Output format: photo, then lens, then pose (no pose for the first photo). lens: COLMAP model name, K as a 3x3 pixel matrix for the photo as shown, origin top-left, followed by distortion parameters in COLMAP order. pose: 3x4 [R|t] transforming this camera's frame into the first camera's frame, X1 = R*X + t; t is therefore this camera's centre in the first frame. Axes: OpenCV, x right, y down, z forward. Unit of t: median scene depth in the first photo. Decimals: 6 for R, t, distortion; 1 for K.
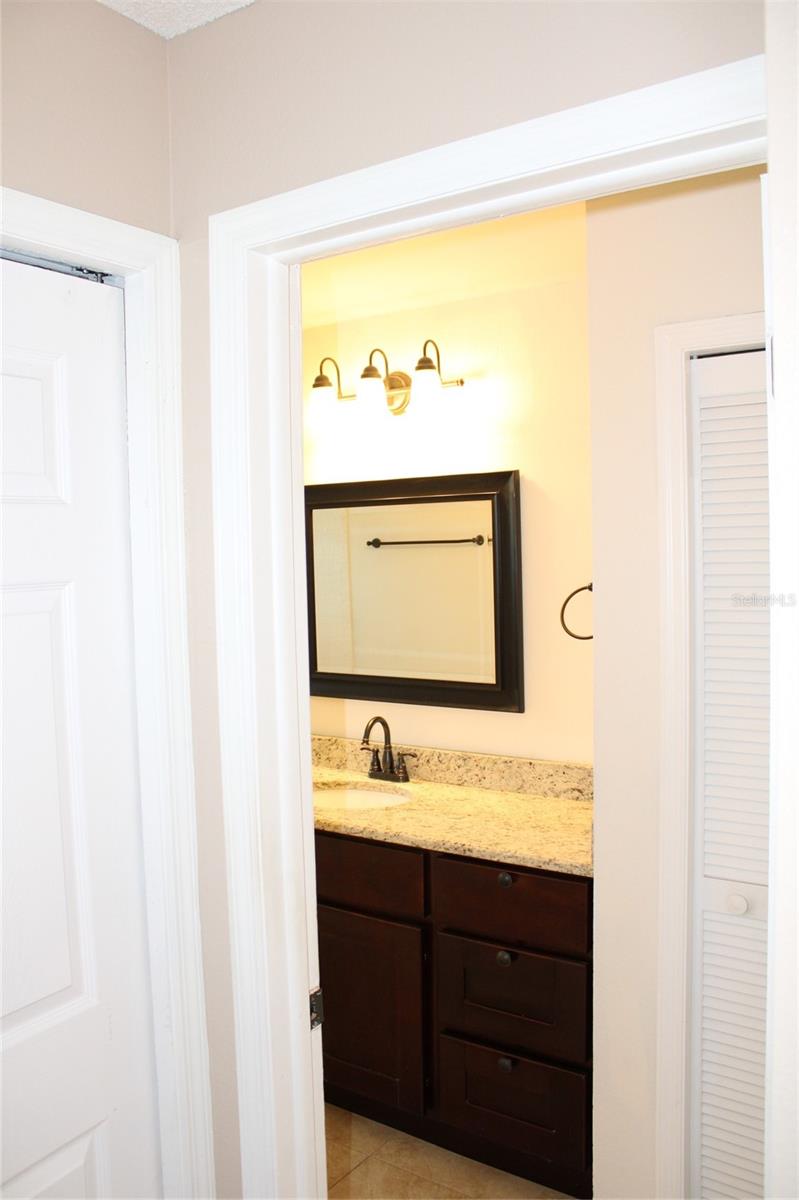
lens RADIAL K [[1009.3, 0, 393.3], [0, 1009.3, 587.0], [0, 0, 1]] dist [-0.157820, 0.137417]
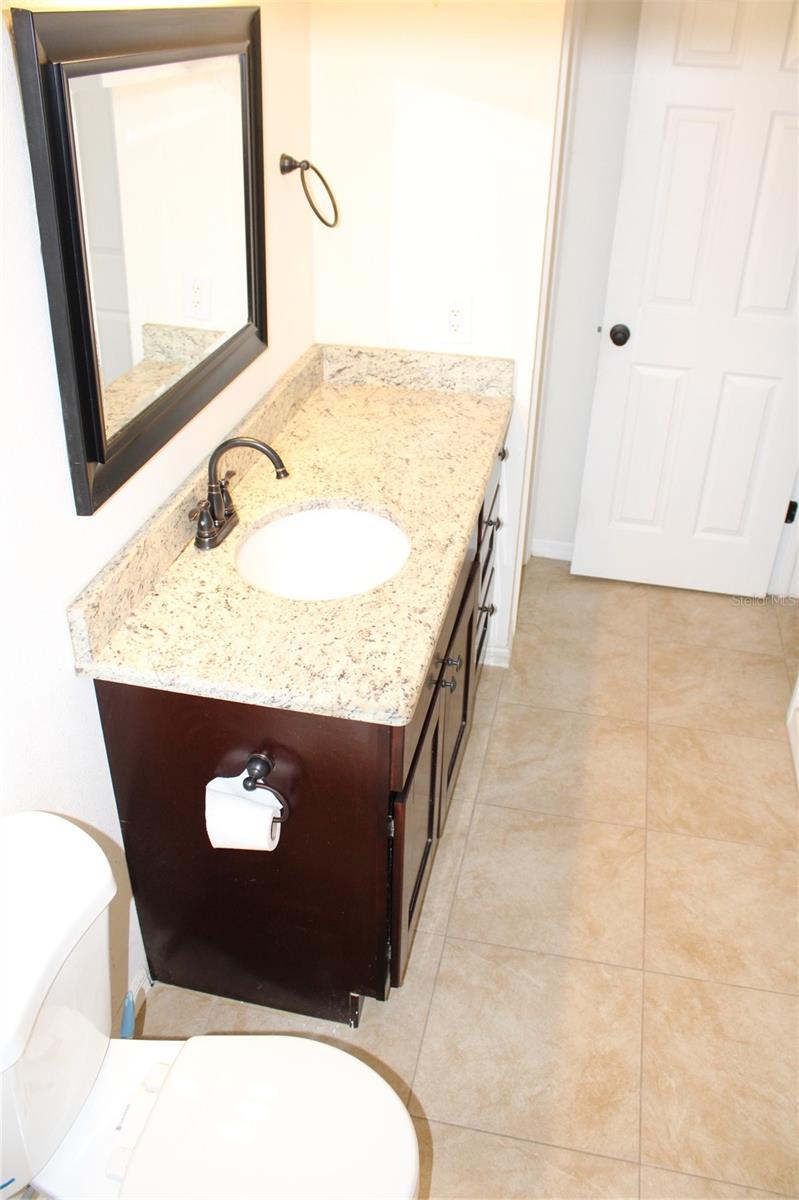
lens RADIAL K [[1009.3, 0, 393.3], [0, 1009.3, 587.0], [0, 0, 1]] dist [-0.157820, 0.137417]
pose [[-0.387013, -0.468850, 0.793978, -0.587716], [0.021022, 0.856368, 0.515938, -0.108883], [-0.921835, 0.216366, -0.321569, 1.143882]]
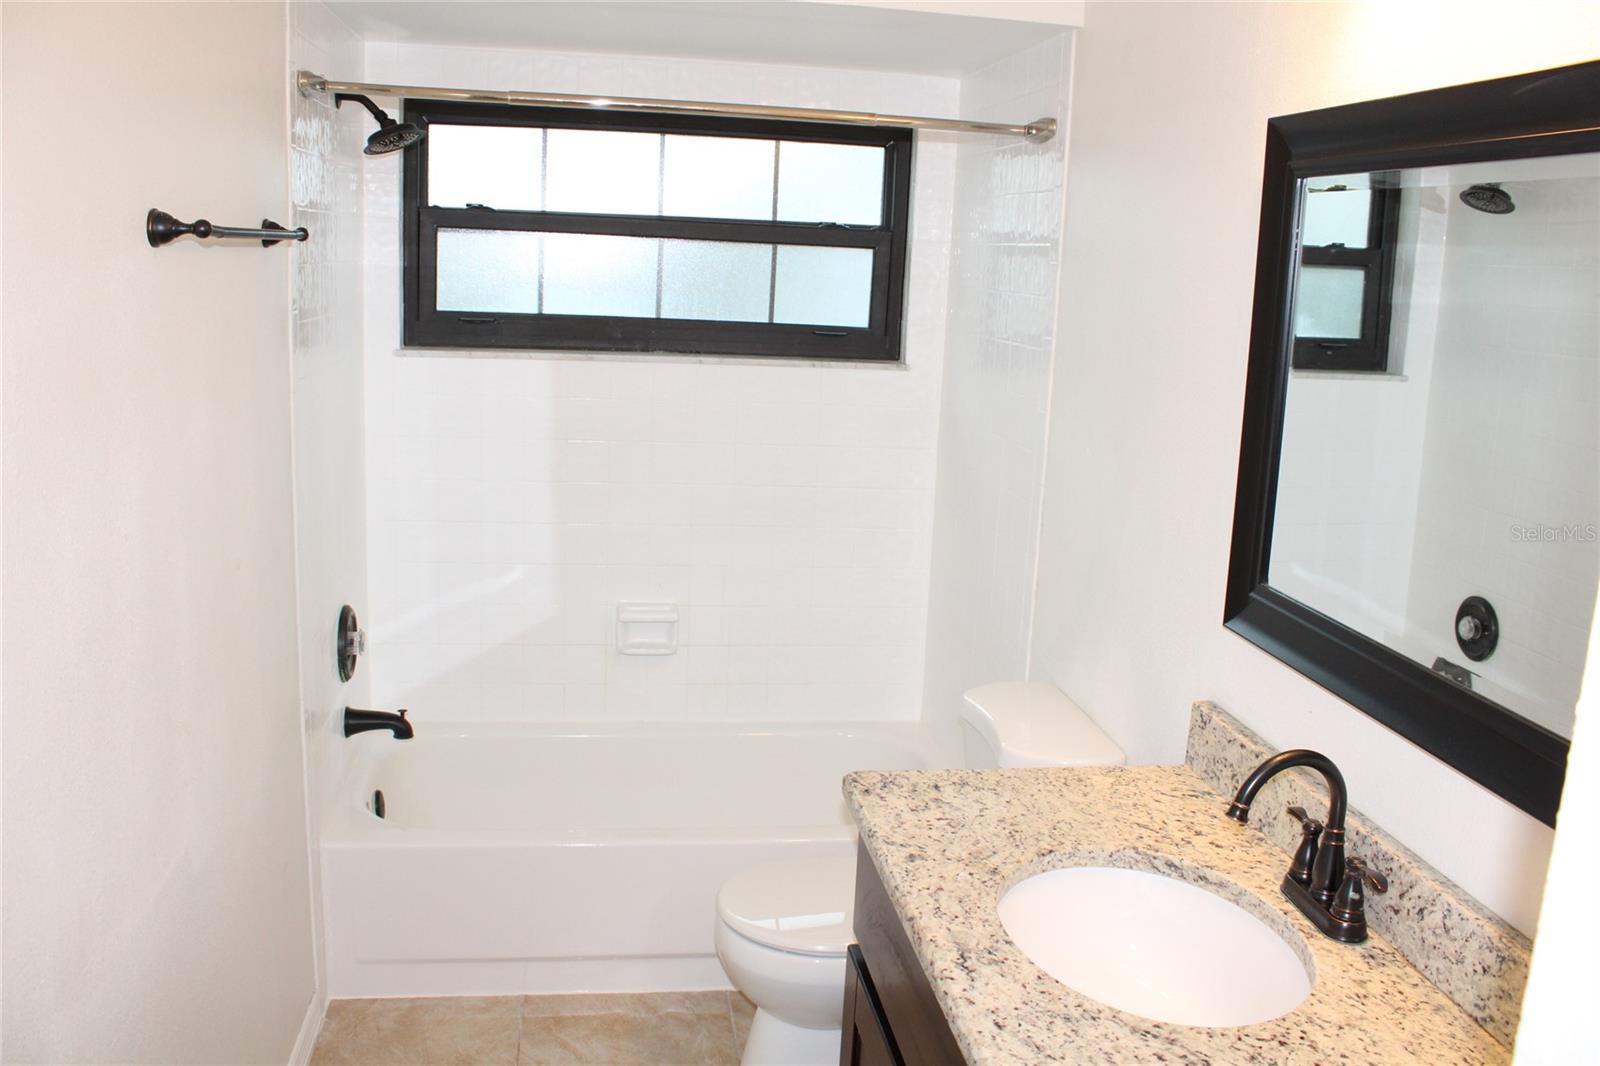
lens RADIAL K [[1345.8, 0, 805.3], [0, 1345.8, 518.7], [0, 0, 1]] dist [-0.157820, 0.137417]
pose [[0.695276, 0.192005, -0.692622, 0.175745], [-0.086837, 0.979039, 0.184235, -0.026662], [0.713478, -0.067948, 0.697375, 0.548889]]
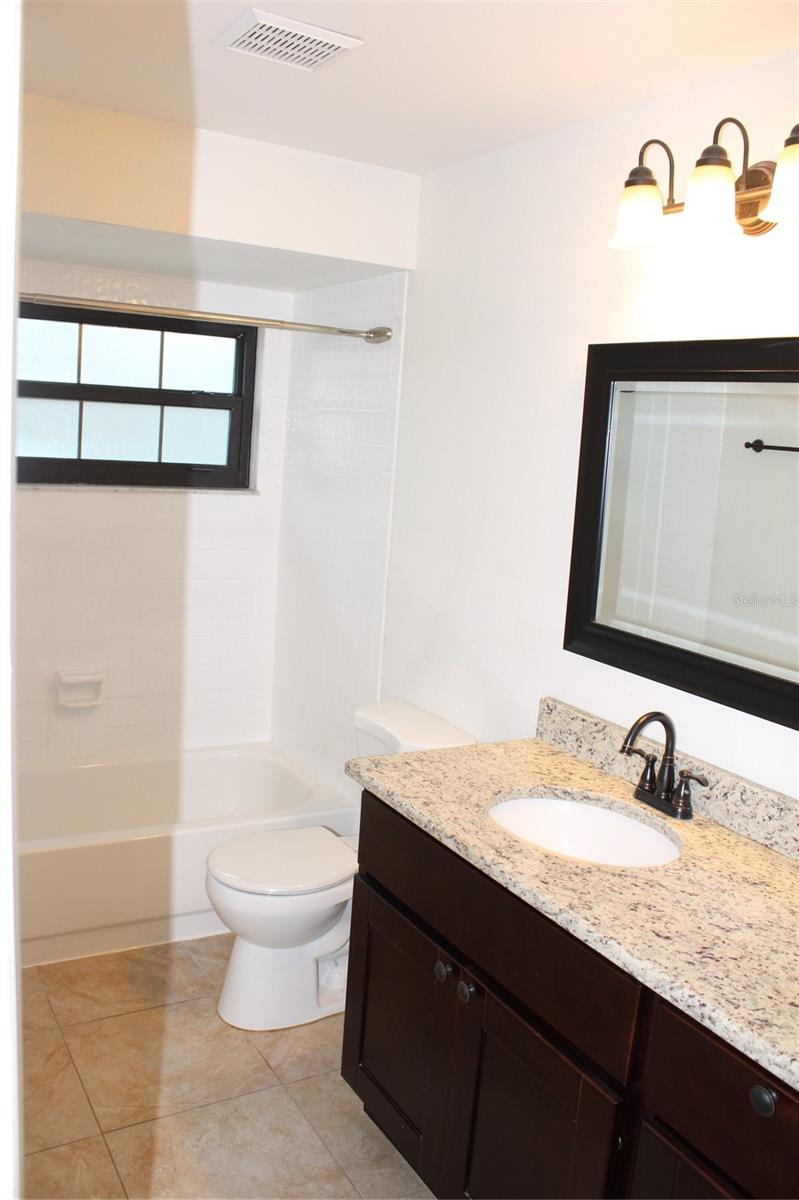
lens RADIAL K [[1009.3, 0, 393.3], [0, 1009.3, 587.0], [0, 0, 1]] dist [-0.157820, 0.137417]
pose [[0.903404, 0.148556, -0.402234, 0.077687], [-0.102813, 0.985749, 0.133150, -0.016996], [0.416282, -0.078933, 0.905803, 0.367428]]
